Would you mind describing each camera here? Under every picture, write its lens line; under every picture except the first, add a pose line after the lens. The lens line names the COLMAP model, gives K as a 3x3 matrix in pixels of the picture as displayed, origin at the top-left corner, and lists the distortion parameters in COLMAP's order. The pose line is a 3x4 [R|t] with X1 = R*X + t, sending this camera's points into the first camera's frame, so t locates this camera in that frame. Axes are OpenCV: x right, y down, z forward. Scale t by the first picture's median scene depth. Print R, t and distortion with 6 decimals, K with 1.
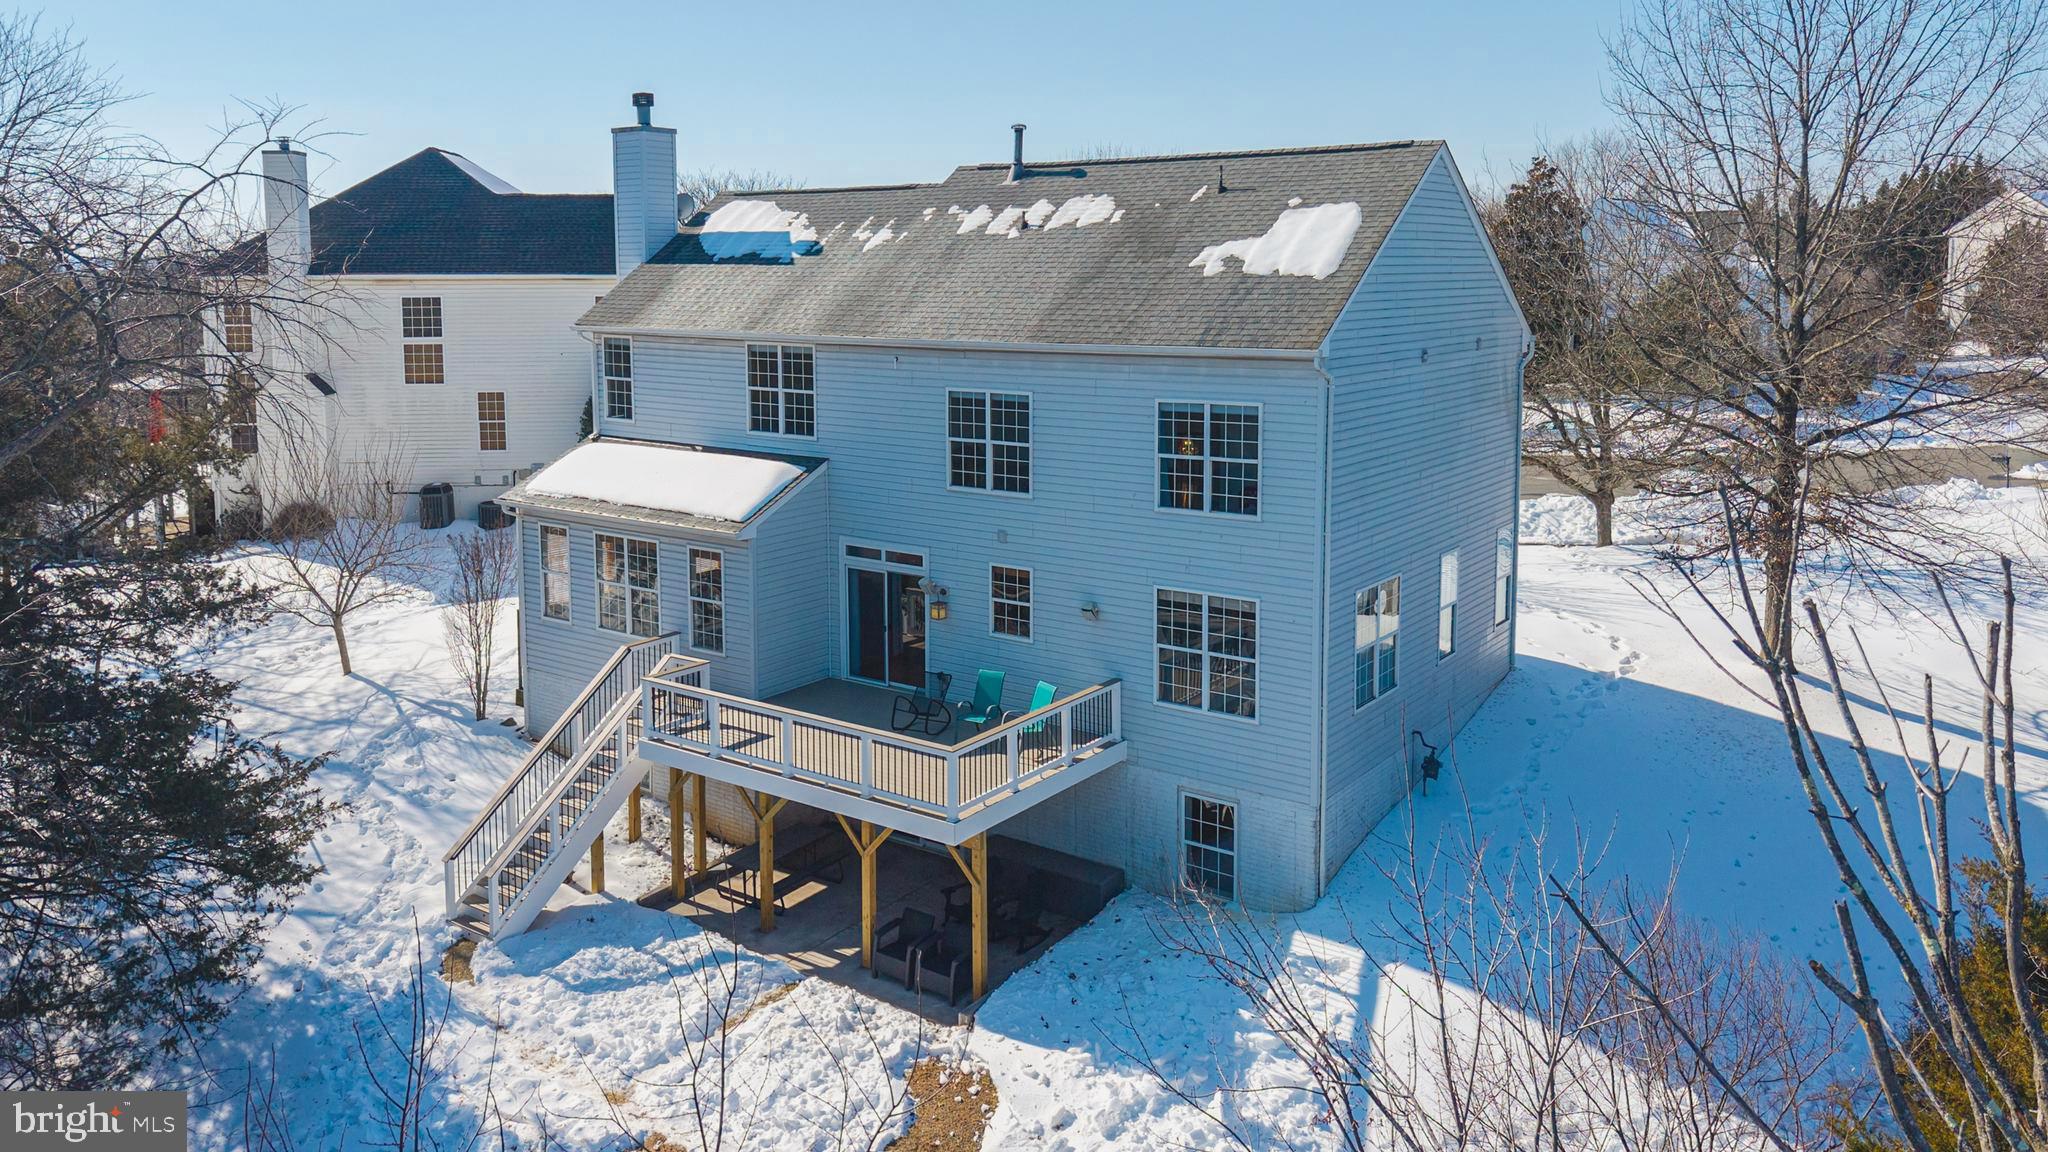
lens RADIAL K [[1566.8, 0, 965.8], [0, 1566.8, 382.3], [0, 0, 1]] dist [0.000306, 0.002760]
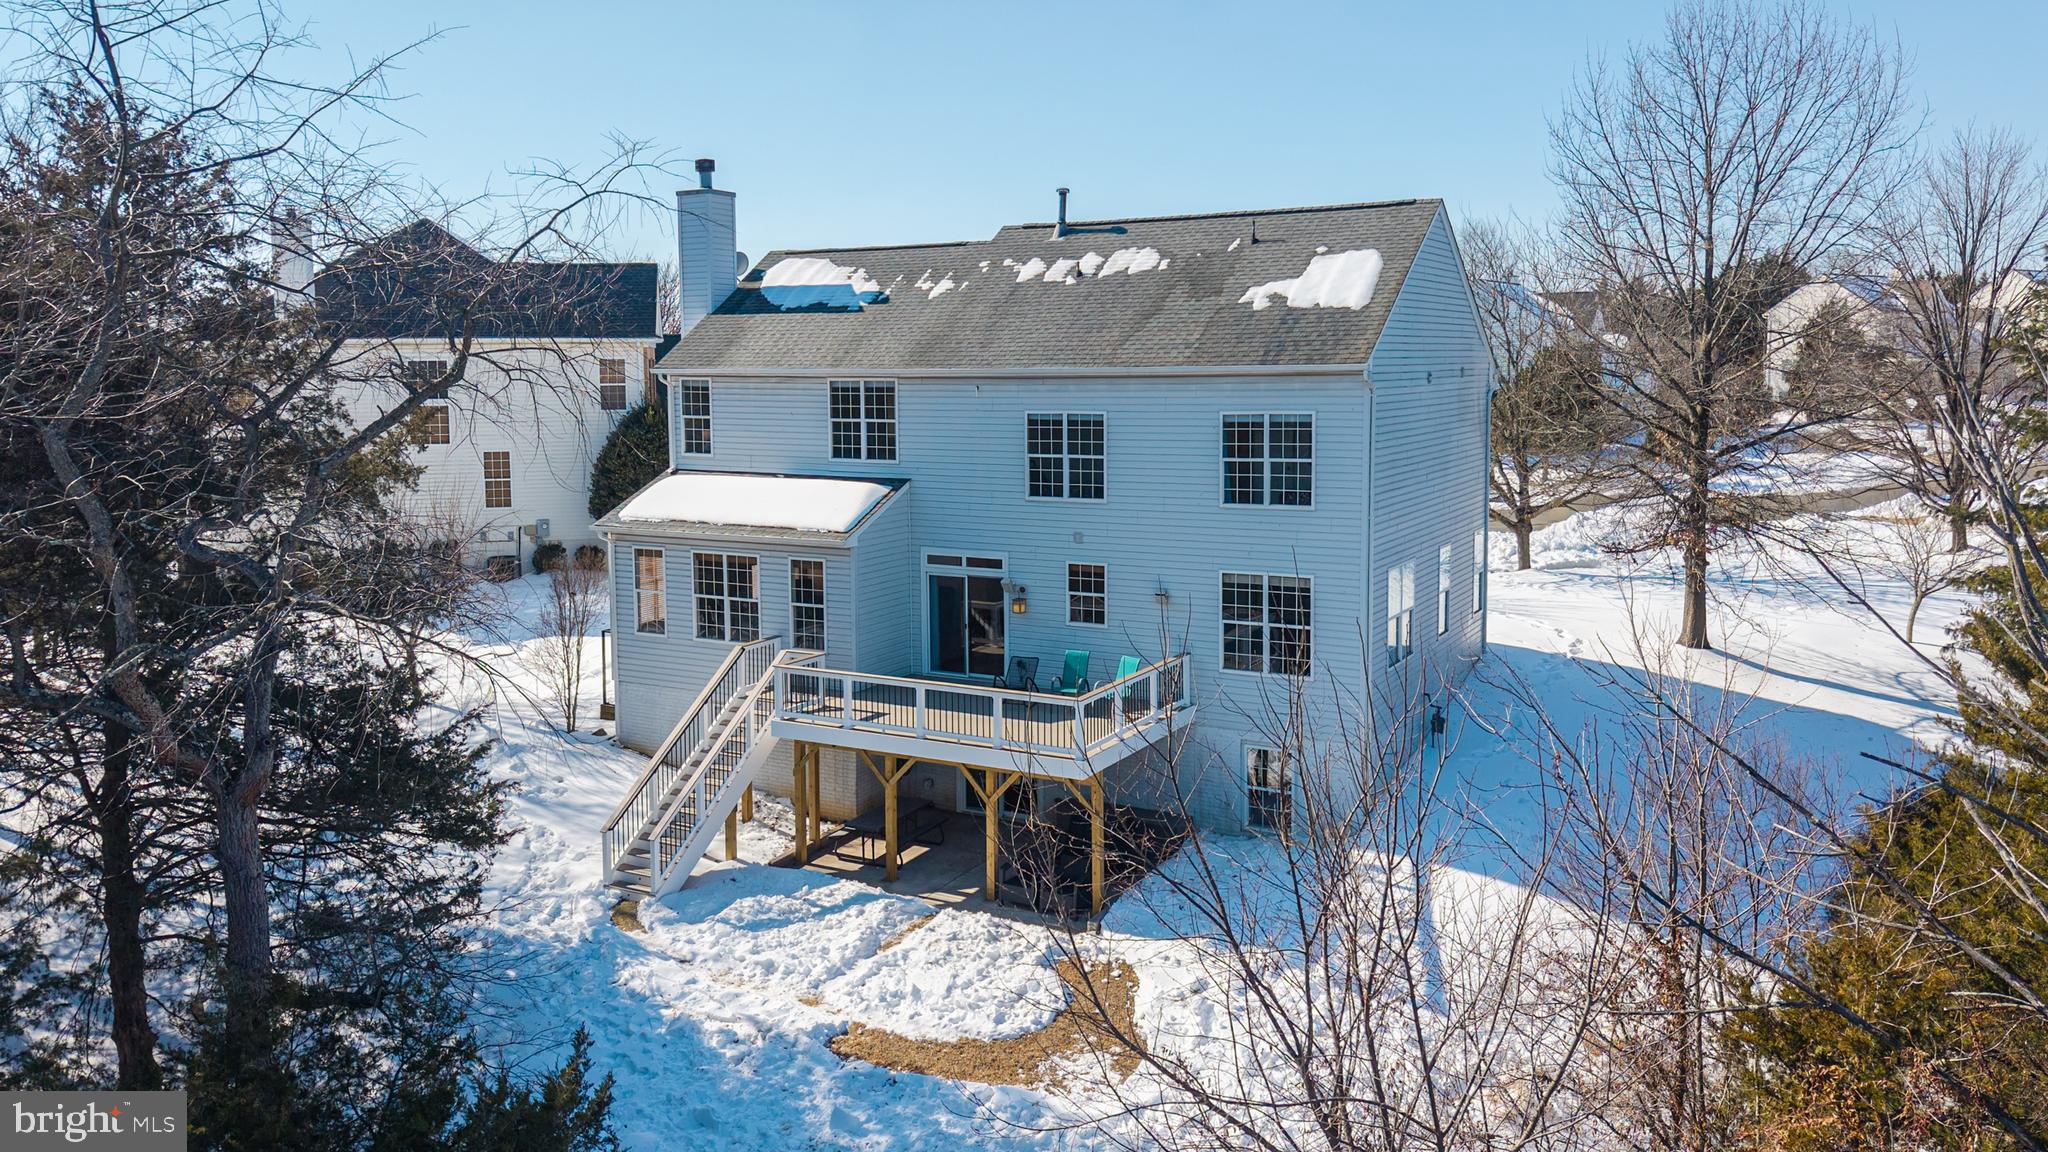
lens RADIAL K [[1548.3, 0, 1034.2], [0, 1548.3, 474.5], [0, 0, 1]] dist [0.024633, 0.000940]
pose [[0.991253, -0.013977, 0.131237, -0.162577], [0.014510, 0.999890, -0.003112, 0.055810], [-0.131179, 0.004989, 0.991346, -0.136016]]
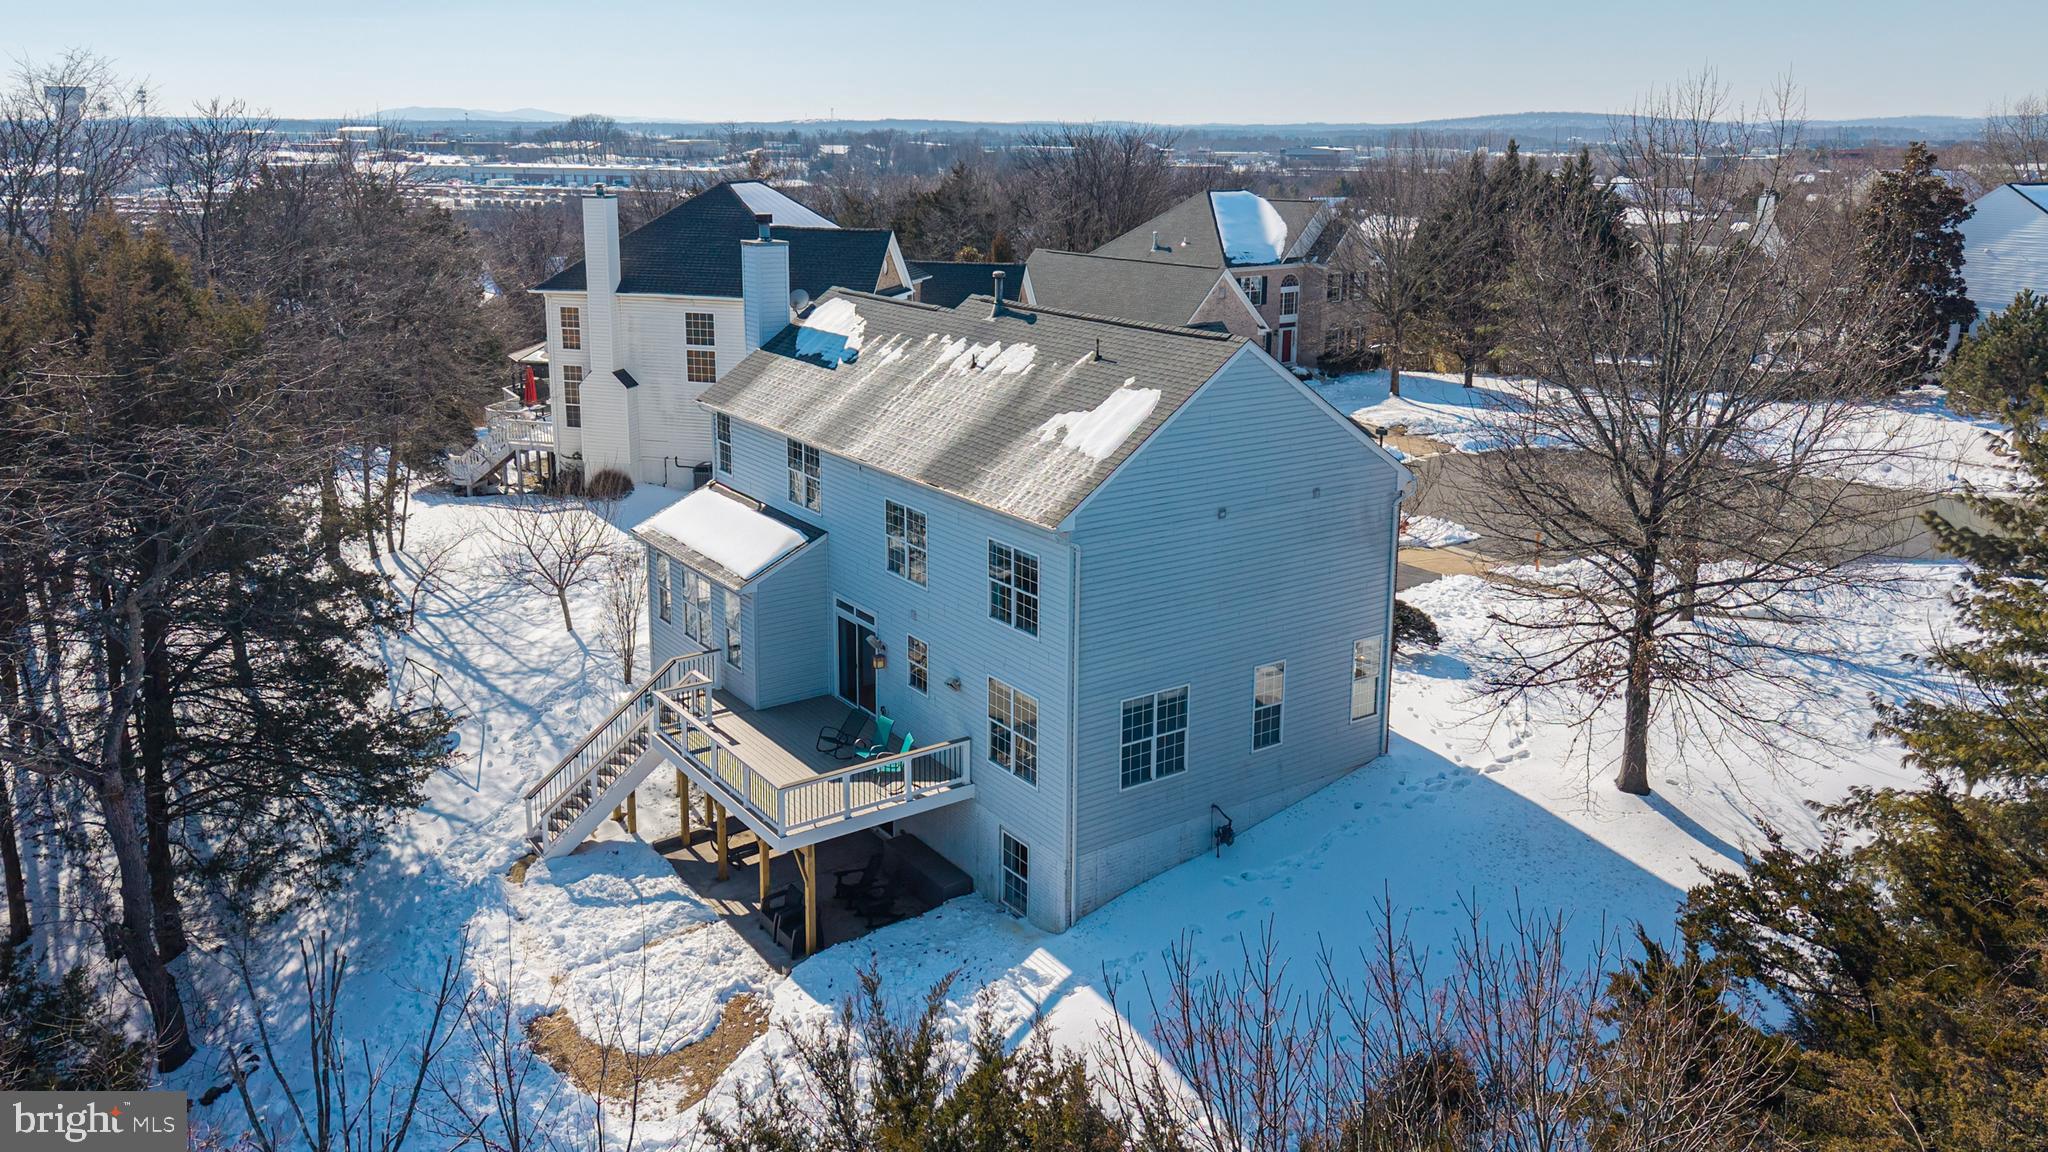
lens RADIAL K [[1566.8, 0, 965.8], [0, 1566.8, 382.3], [0, 0, 1]] dist [0.000306, 0.002760]
pose [[0.947296, 0.061154, -0.314468, 0.477871], [-0.036899, 0.995906, 0.082518, -0.211536], [0.318227, -0.066566, 0.945675, -0.223084]]
